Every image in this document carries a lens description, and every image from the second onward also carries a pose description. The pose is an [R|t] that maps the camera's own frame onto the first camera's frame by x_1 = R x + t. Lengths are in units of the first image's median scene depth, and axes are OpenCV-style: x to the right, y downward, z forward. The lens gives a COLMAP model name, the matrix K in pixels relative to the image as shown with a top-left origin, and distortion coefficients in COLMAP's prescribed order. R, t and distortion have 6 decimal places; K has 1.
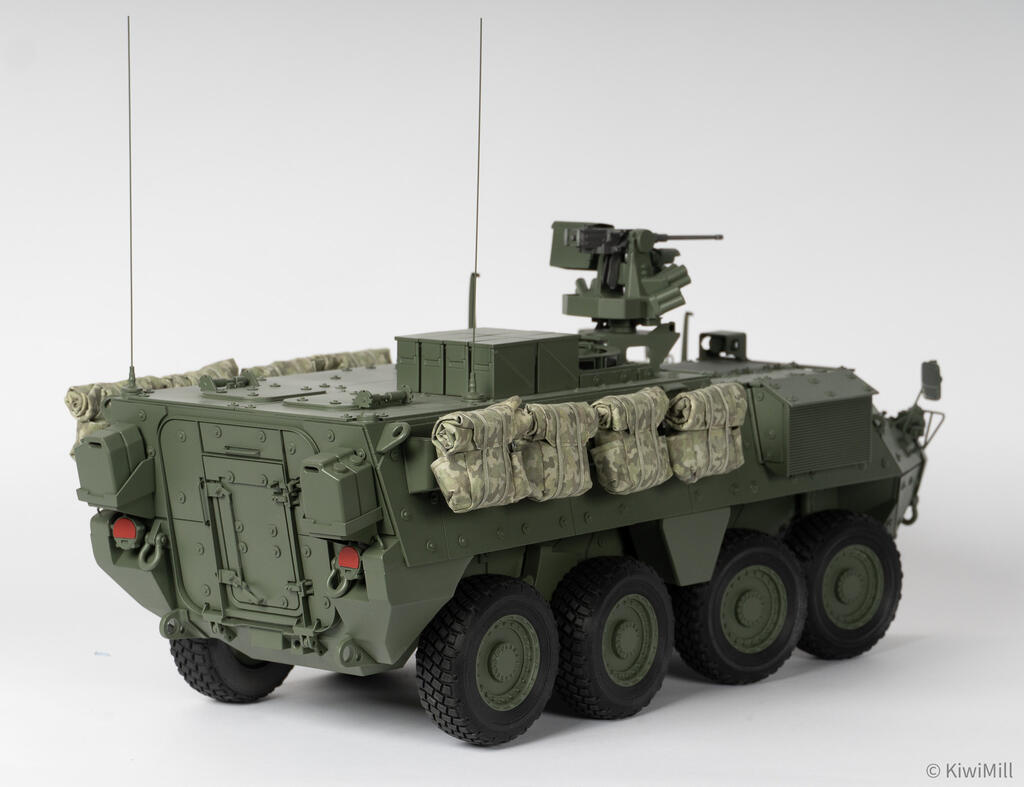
lens RADIAL K [[3183.5, 0, 513.1], [0, 3183.5, 389.7], [0, 0, 1]] dist [0.329275, 0.000000]
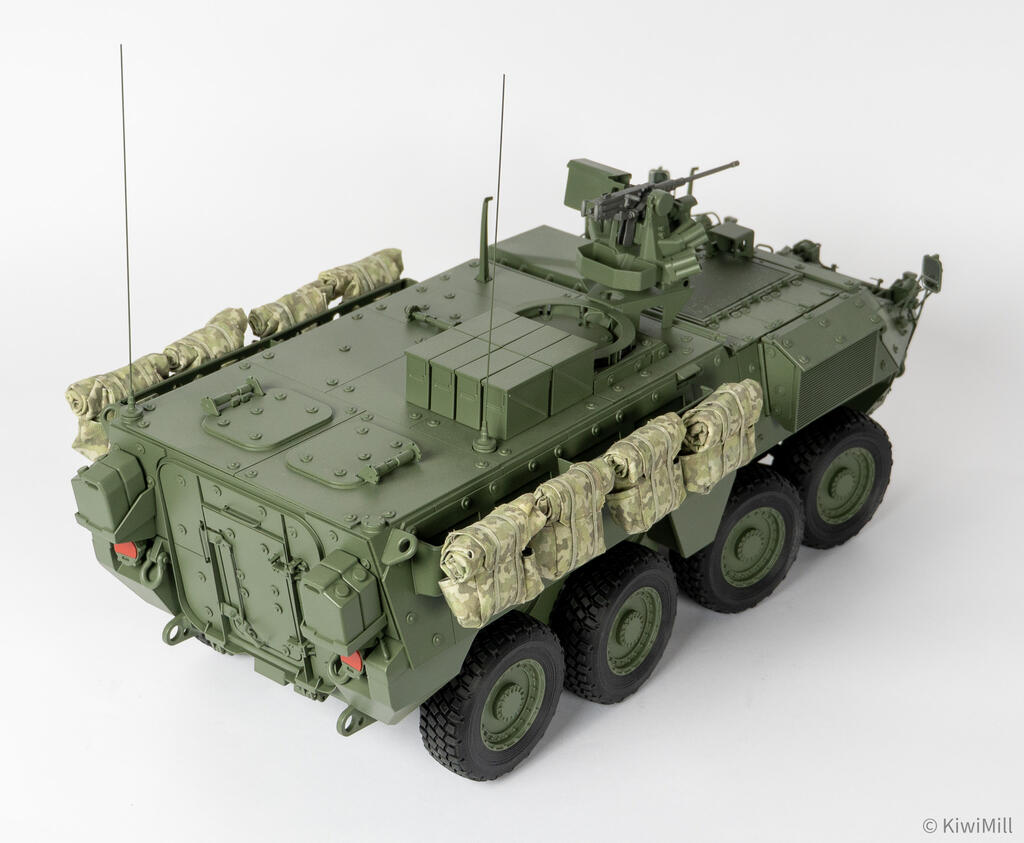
lens RADIAL K [[2518.4, 0, 509.3], [0, 2518.4, 421.5], [0, 0, 1]] dist [0.136360, 0.000000]
pose [[0.999627, 0.026503, 0.006601, -0.010065], [-0.027313, 0.970492, 0.239583, -0.182702], [-0.000057, -0.239674, 0.970853, 0.258621]]
